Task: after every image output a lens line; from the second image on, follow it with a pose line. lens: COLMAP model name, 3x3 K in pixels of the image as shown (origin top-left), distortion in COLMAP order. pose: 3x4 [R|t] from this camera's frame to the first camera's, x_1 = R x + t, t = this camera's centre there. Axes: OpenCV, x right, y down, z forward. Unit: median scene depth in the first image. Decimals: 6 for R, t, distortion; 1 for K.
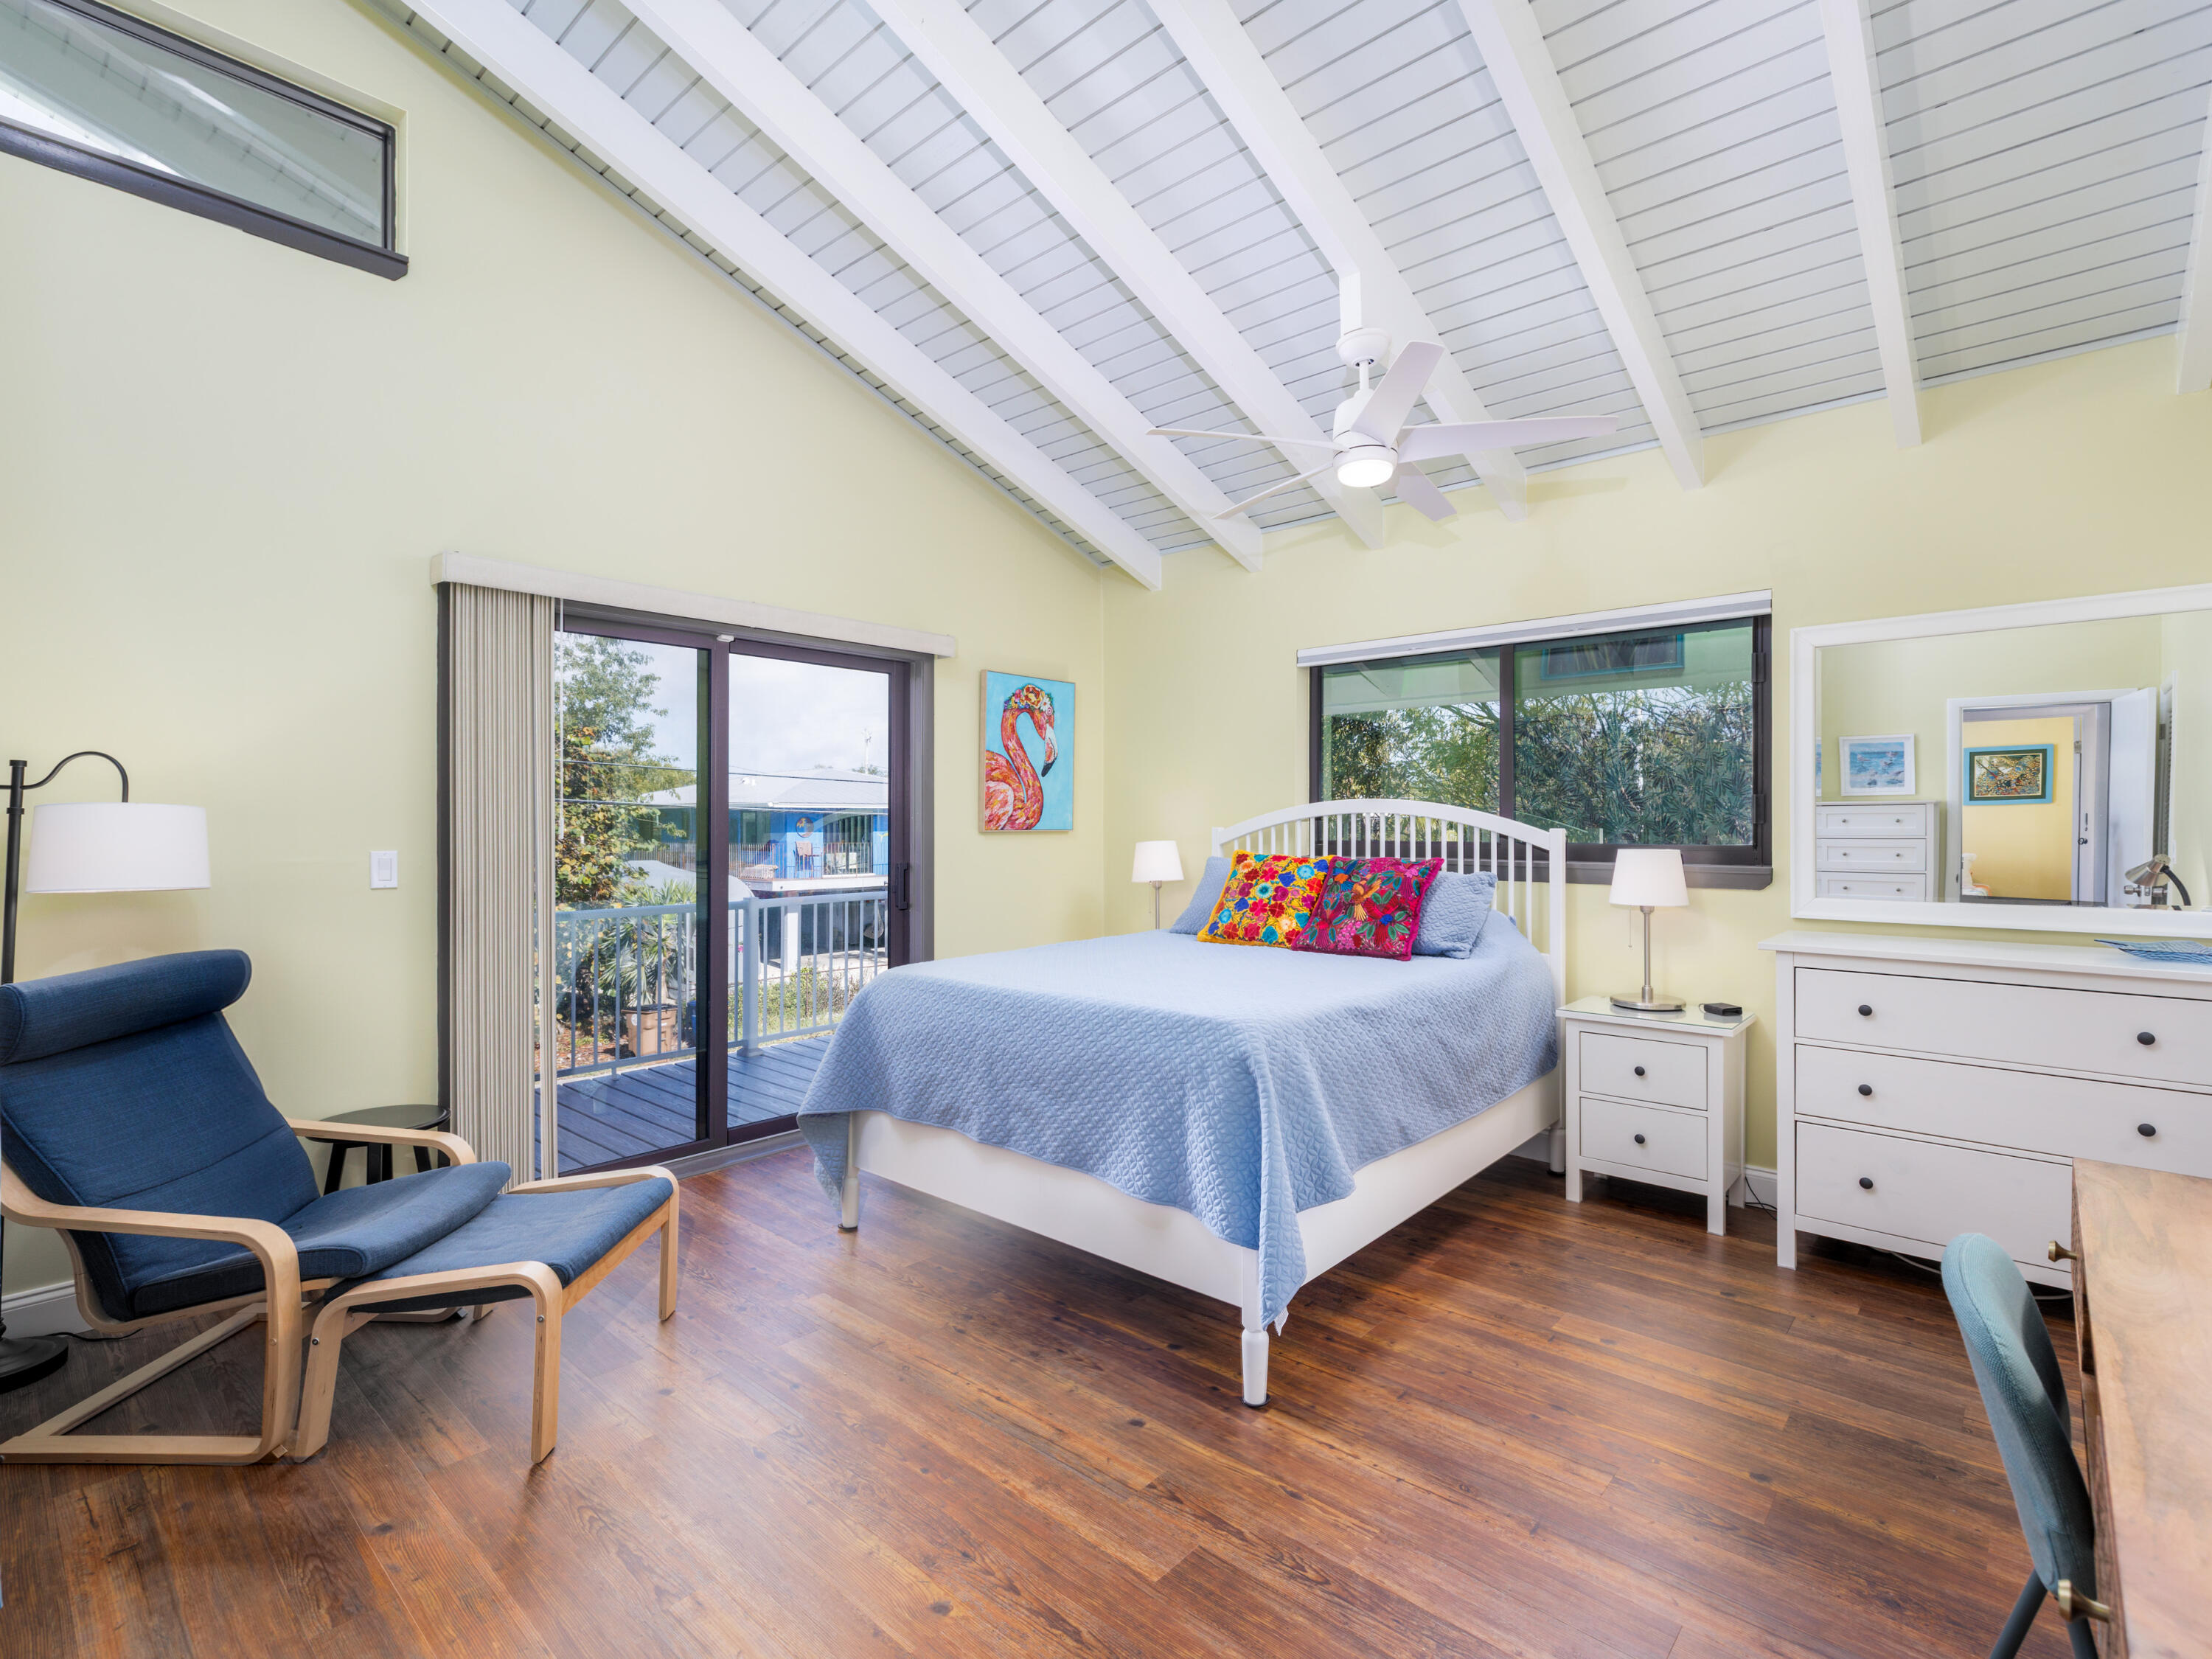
lens RADIAL K [[1041.5, 0, 1101.4], [0, 1041.5, 829.9], [0, 0, 1]] dist [0.001942, -0.000640]
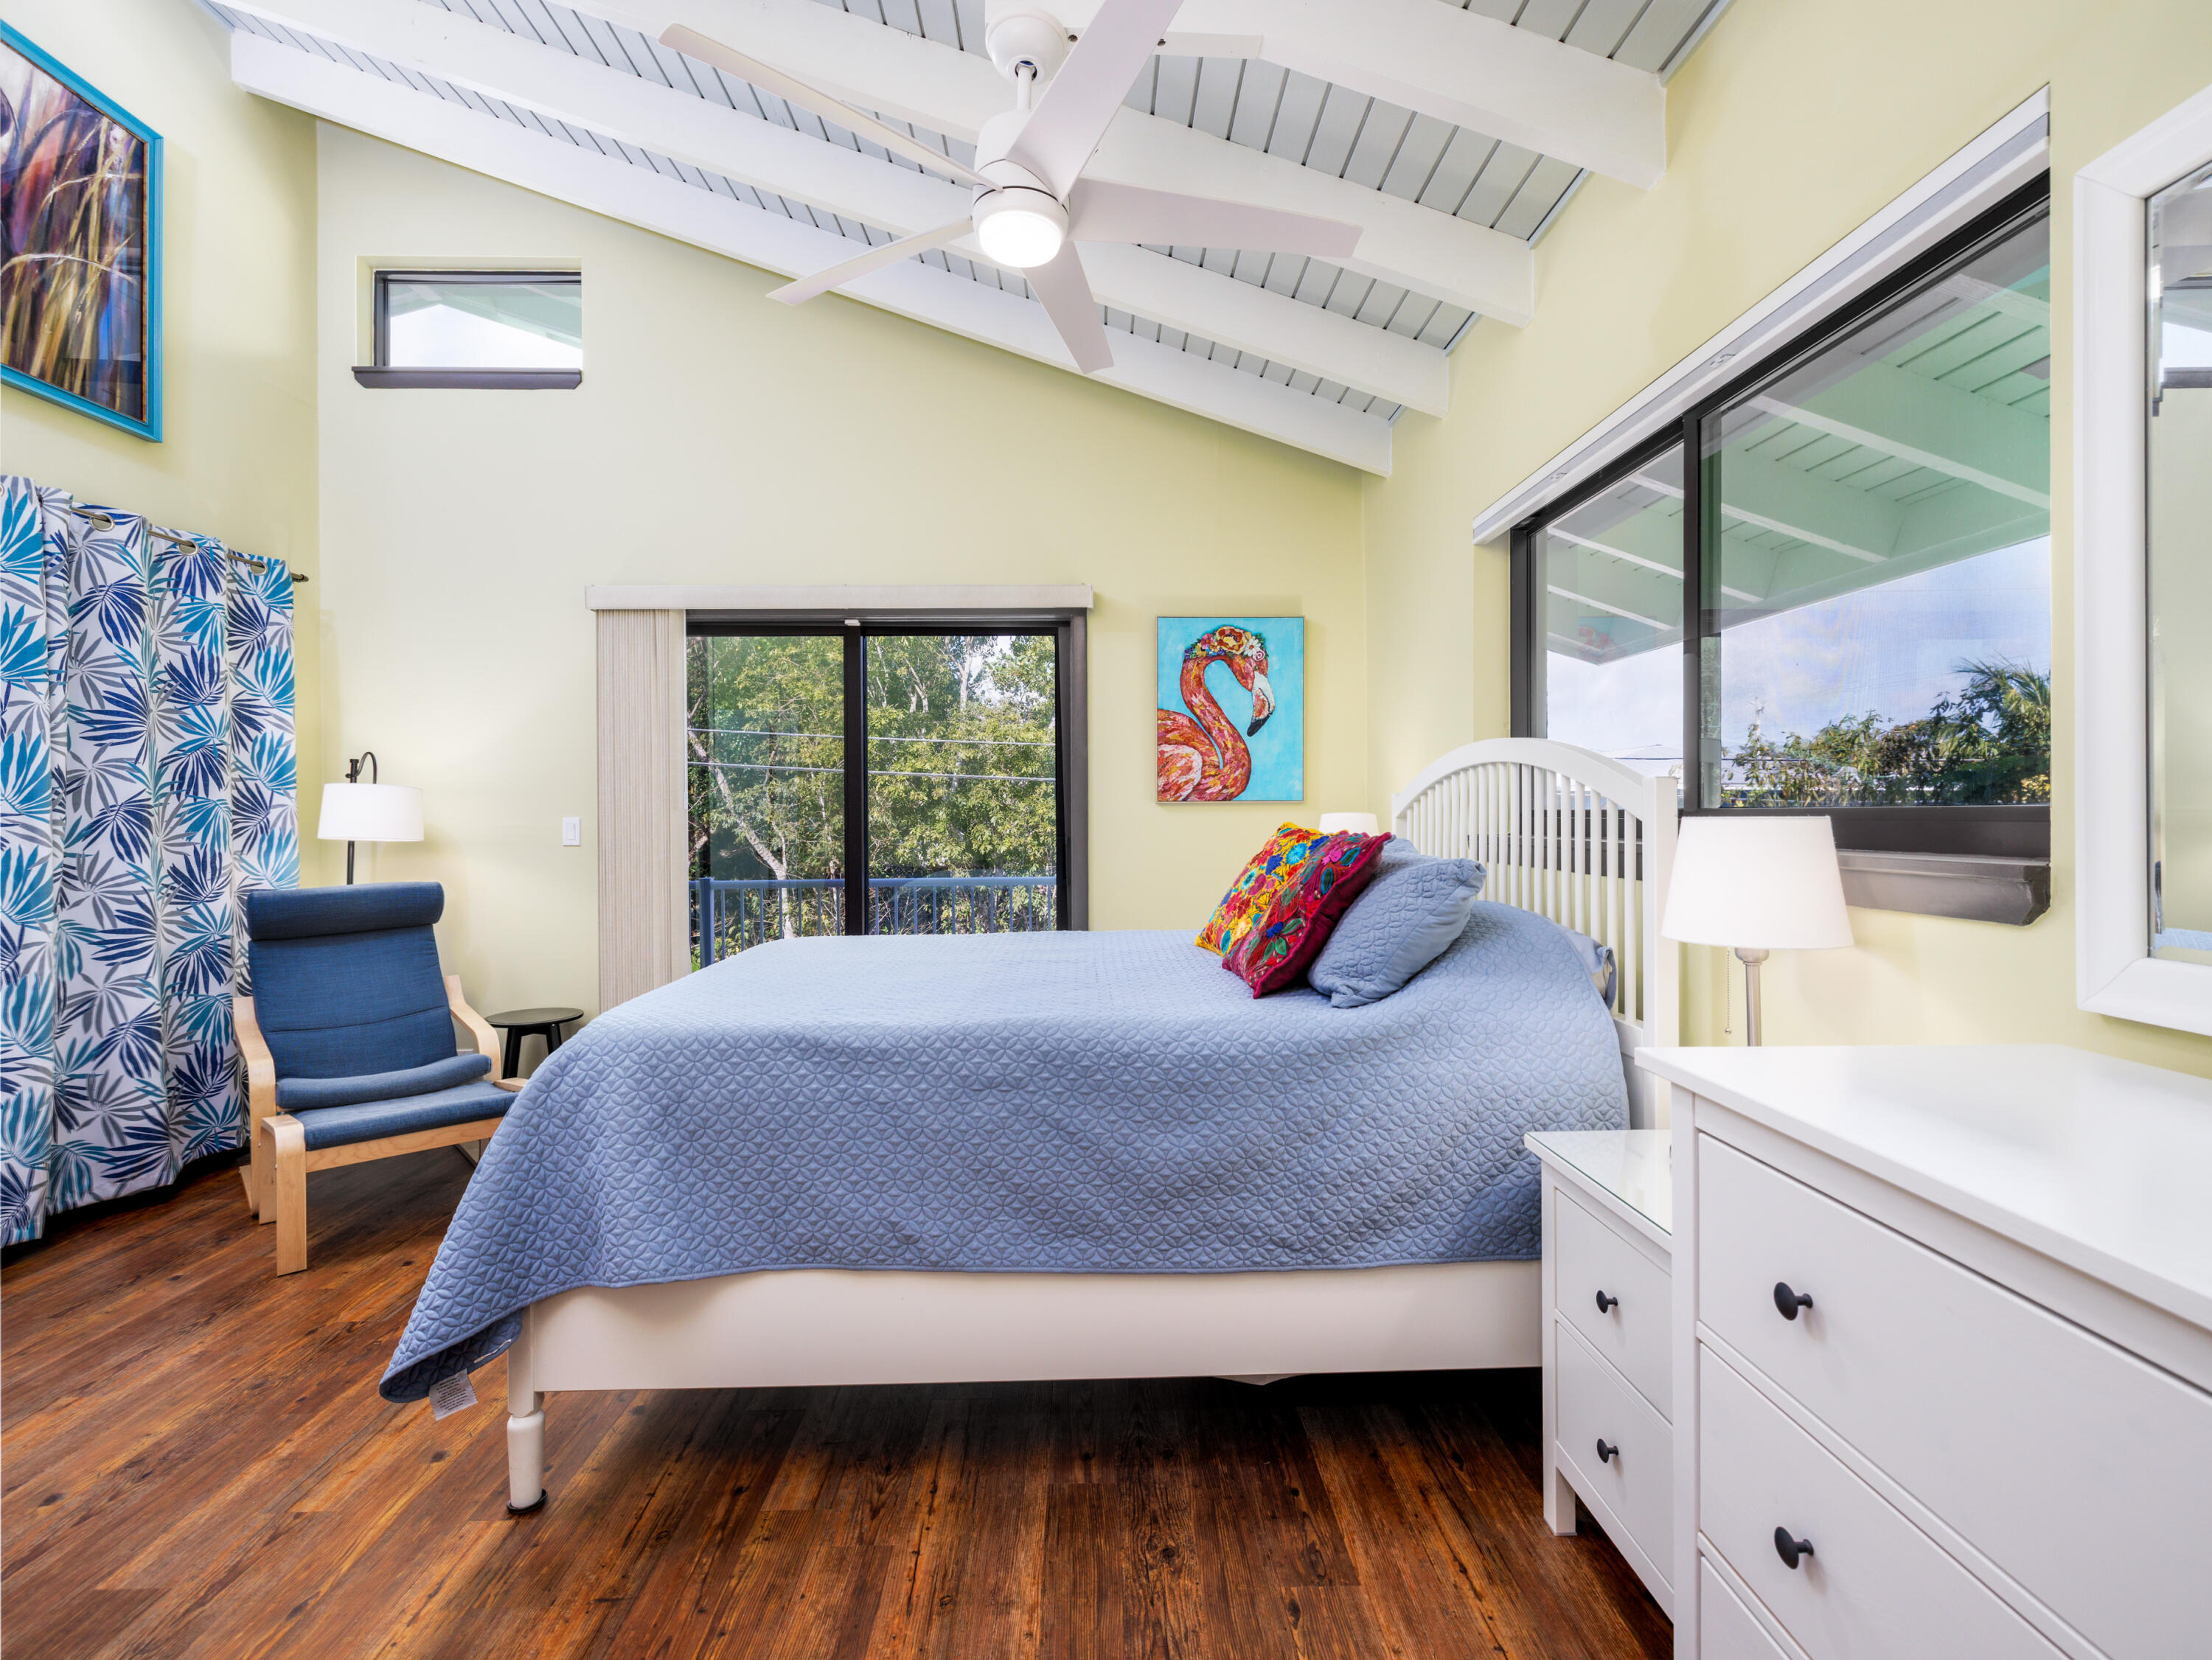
lens RADIAL K [[1041.3, 0, 1106.3], [0, 1041.3, 822.2], [0, 0, 1]] dist [0.001942, -0.000640]
pose [[0.686155, 0.001444, -0.727454, 0.481698], [0.002015, 0.999990, 0.003886, 0.014031], [0.727453, -0.004133, 0.686145, 0.366797]]
